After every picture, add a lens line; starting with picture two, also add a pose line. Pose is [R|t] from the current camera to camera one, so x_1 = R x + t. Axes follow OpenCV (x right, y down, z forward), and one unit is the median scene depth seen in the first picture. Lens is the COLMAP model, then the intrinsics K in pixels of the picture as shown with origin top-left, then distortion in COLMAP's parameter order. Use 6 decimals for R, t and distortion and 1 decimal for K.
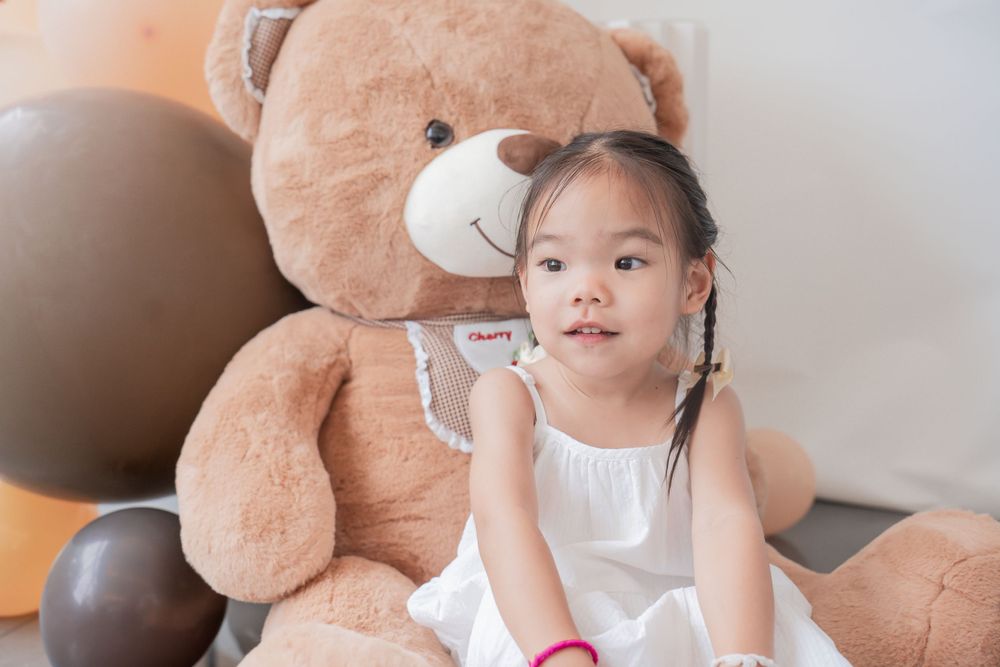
lens RADIAL K [[1180.0, 0, 500.3], [0, 1180.0, 359.0], [0, 0, 1]] dist [0.026159, 0.000000]
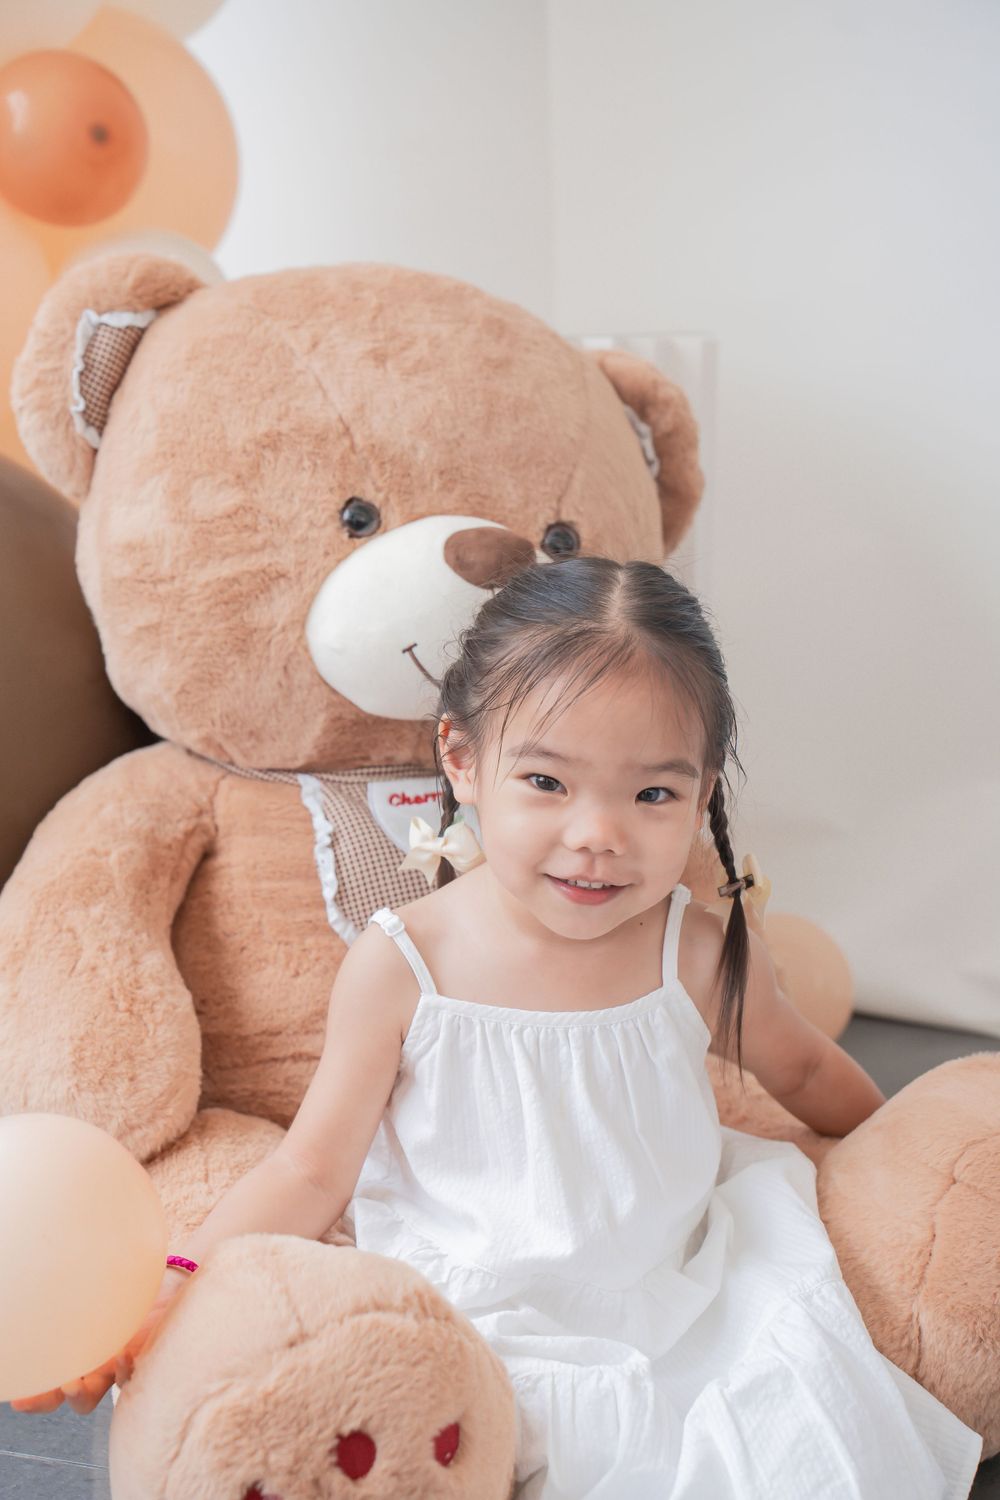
lens RADIAL K [[1957.9, 0, 499.0], [0, 1957.9, 787.2], [0, 0, 1]] dist [0.039540, 0.000000]
pose [[0.996606, 0.032933, 0.075445, -0.050832], [-0.035122, 0.998994, 0.027872, -0.063311], [-0.074451, -0.030427, 0.996760, -0.176942]]
